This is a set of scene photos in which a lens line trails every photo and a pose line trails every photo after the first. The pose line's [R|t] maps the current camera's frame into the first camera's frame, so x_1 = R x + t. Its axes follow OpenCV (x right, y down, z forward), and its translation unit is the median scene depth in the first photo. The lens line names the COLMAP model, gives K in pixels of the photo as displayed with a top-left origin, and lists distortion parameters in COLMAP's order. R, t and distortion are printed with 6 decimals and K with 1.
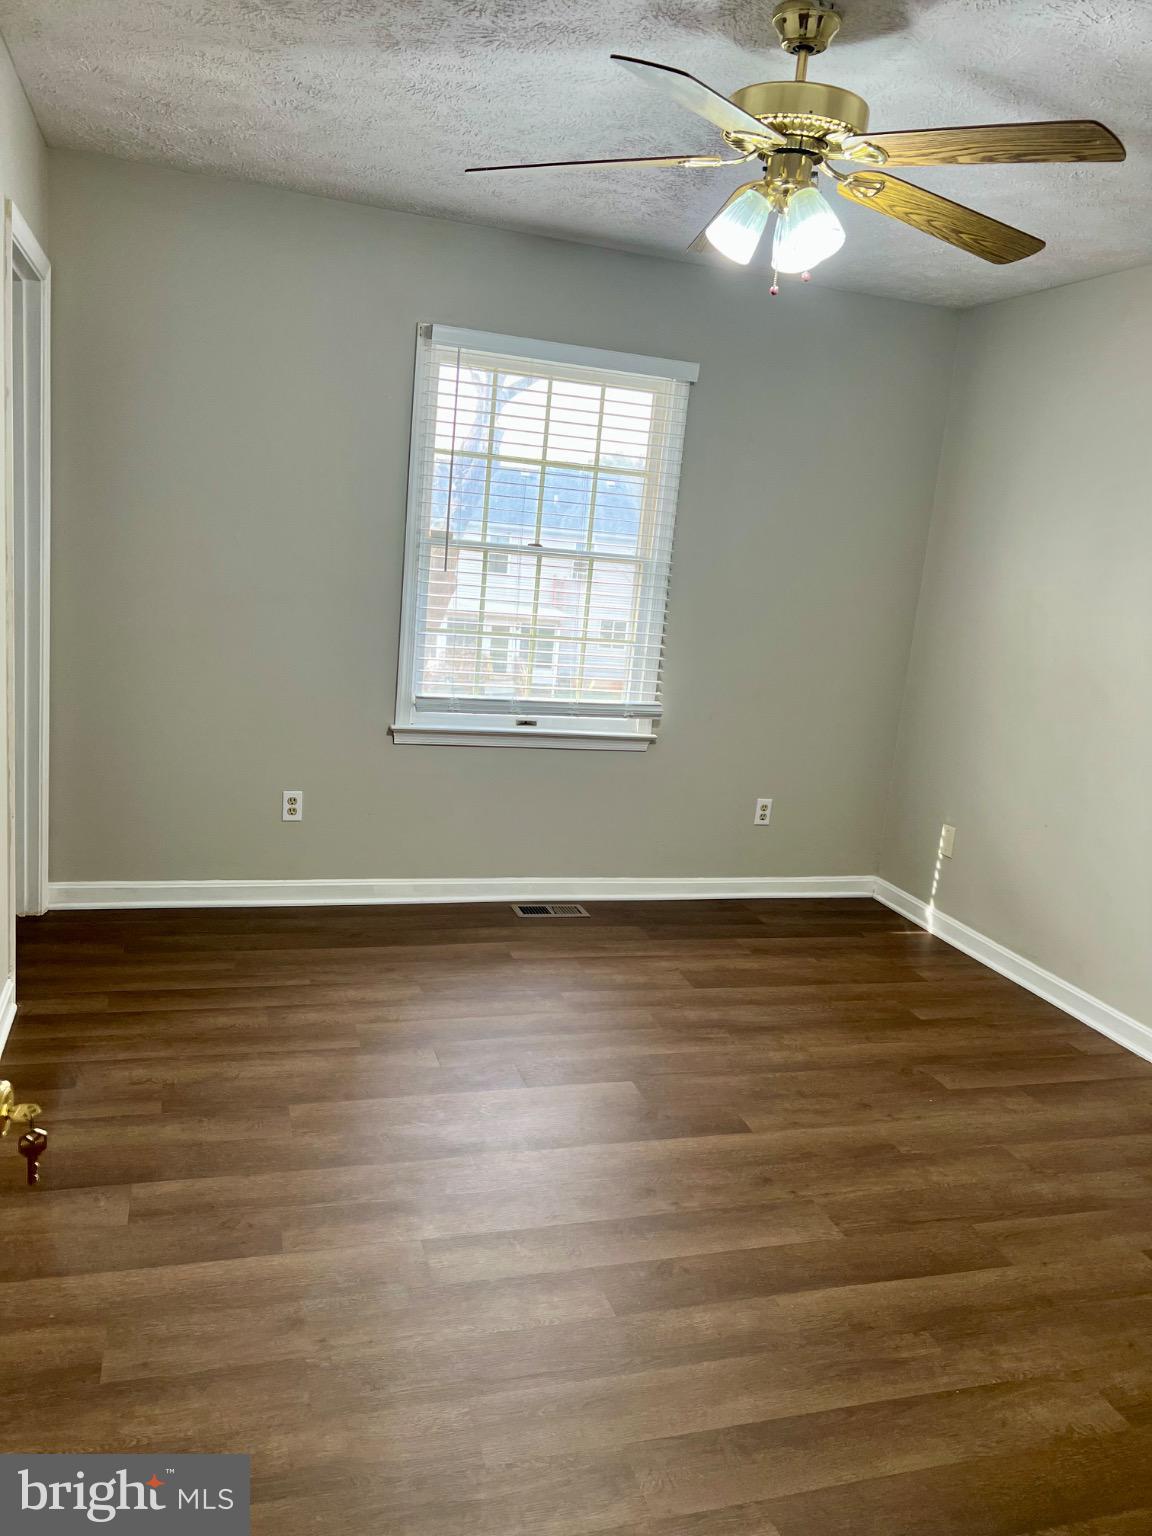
lens RADIAL K [[1148.4, 0, 565.2], [0, 1148.4, 766.2], [0, 0, 1]] dist [0.056040, -0.051408]
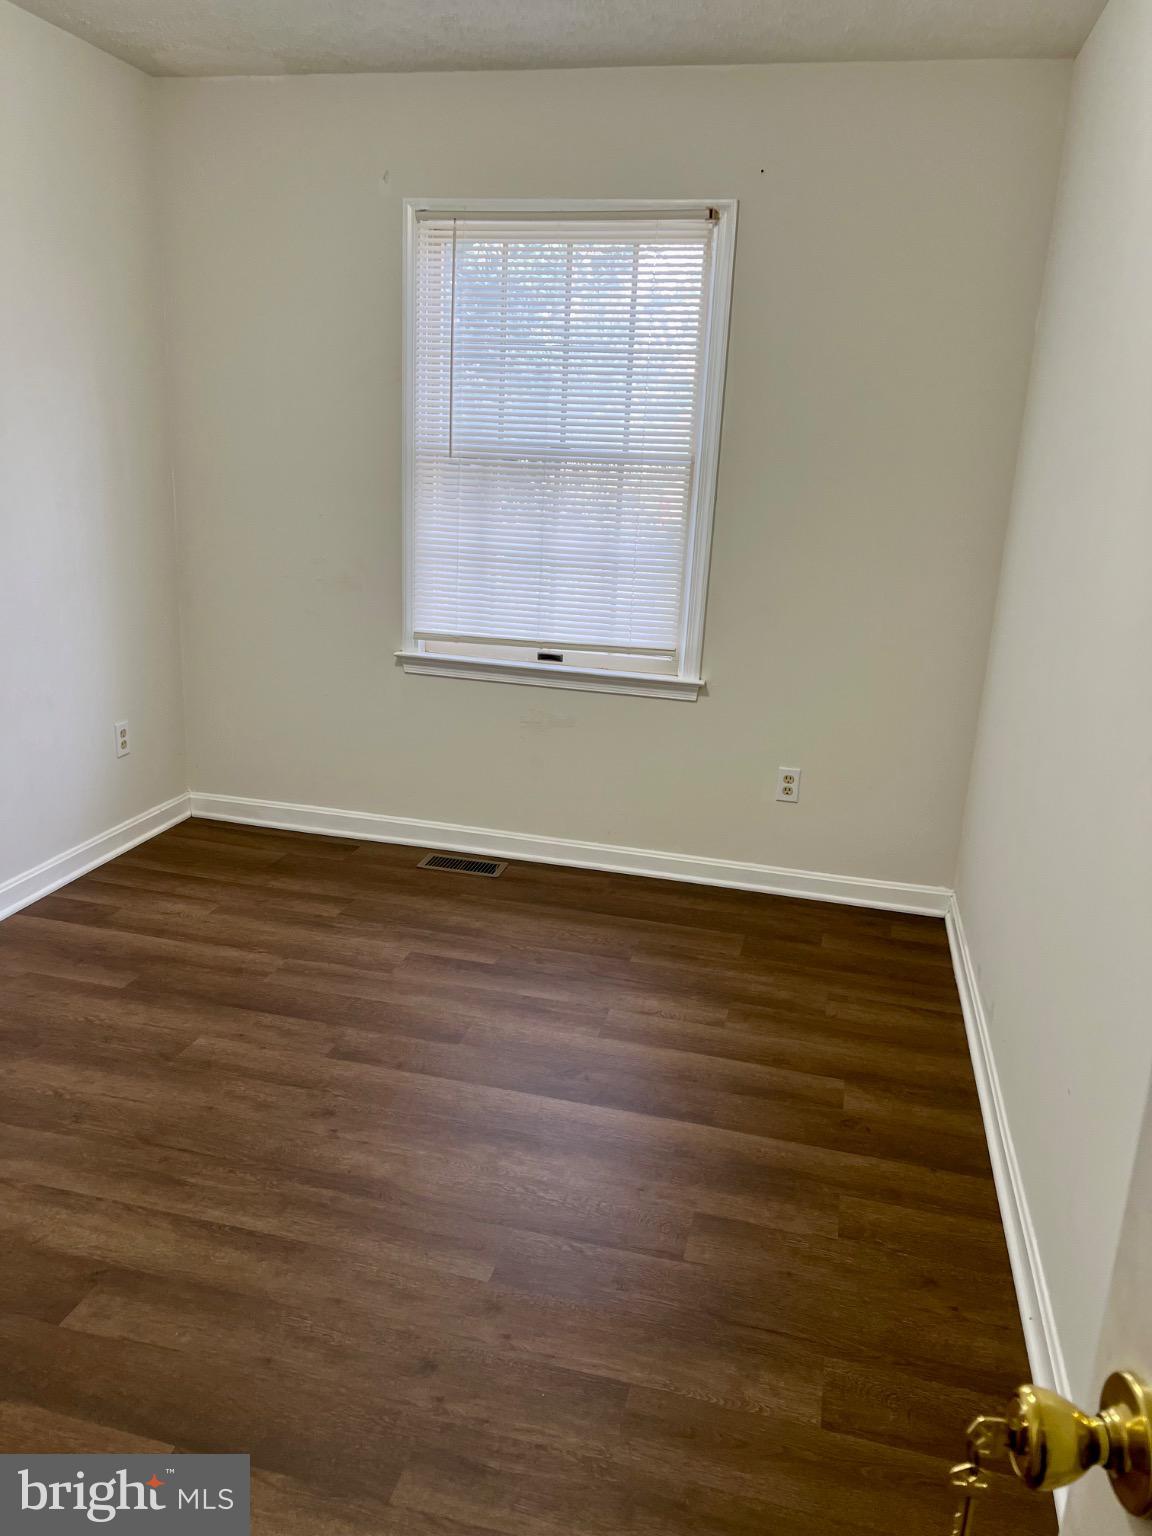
lens RADIAL K [[1148.4, 0, 586.6], [0, 1148.4, 768.5], [0, 0, 1]] dist [0.056040, -0.051408]
pose [[0.844269, 0.085805, -0.529006, 0.463026], [-0.082034, 0.996158, 0.030656, 0.016649], [0.529604, 0.017515, 0.848064, 0.280055]]
